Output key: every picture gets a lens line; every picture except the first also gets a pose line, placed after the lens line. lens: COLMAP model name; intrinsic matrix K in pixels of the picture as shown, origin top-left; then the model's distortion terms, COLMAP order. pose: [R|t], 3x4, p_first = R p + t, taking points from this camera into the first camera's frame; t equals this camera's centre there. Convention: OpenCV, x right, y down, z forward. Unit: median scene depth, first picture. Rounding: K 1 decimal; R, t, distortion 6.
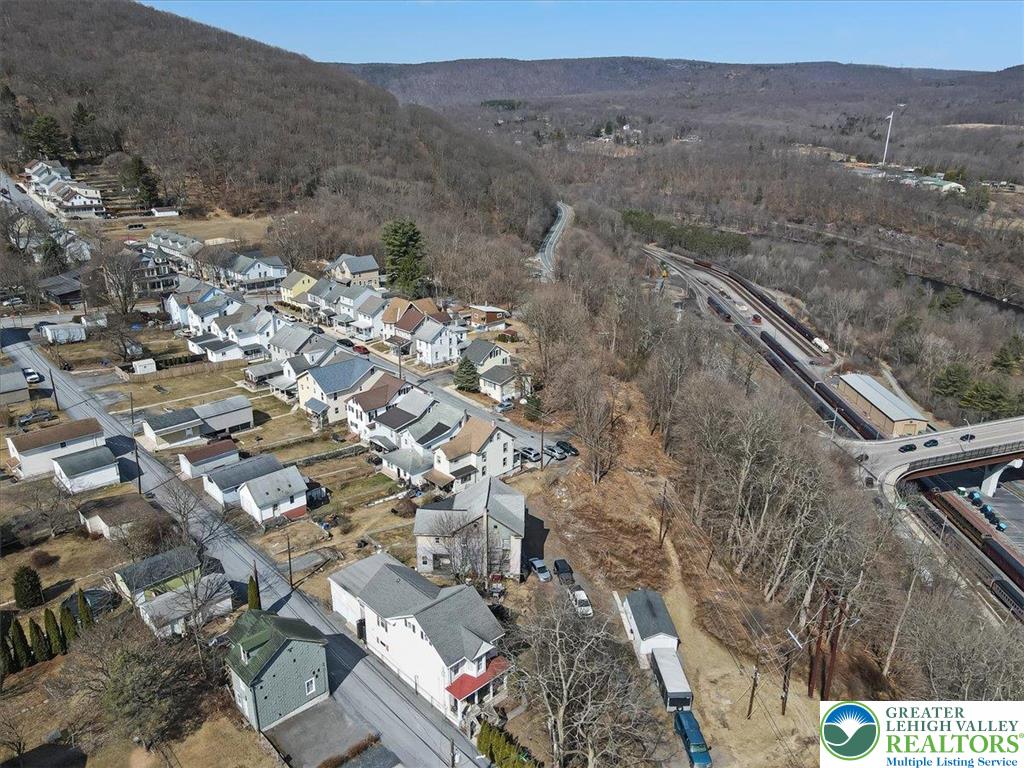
lens RADIAL K [[751.4, 0, 512.0], [0, 751.4, 384.0], [0, 0, 1]] dist [0.002831, 0.032884]
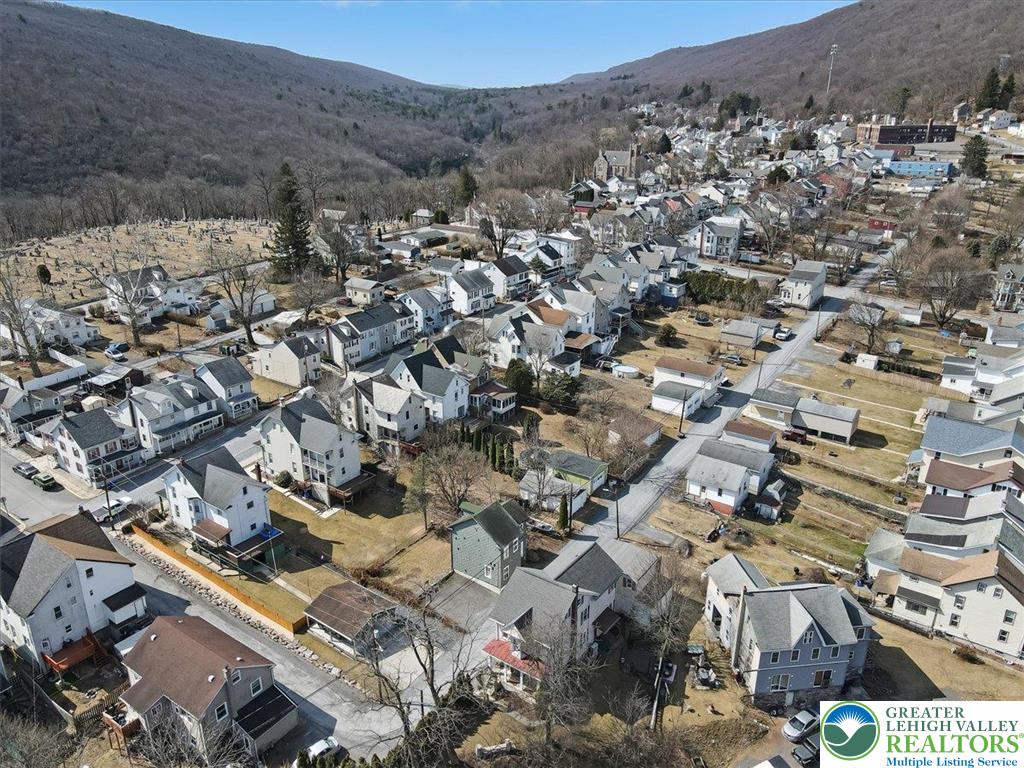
lens RADIAL K [[751.4, 0, 512.0], [0, 751.4, 384.0], [0, 0, 1]] dist [0.002831, 0.032884]
pose [[0.213685, 0.347571, -0.912980, 0.395050], [-0.354212, 0.898536, 0.259167, -0.105189], [0.910424, 0.268008, 0.315117, 0.319096]]
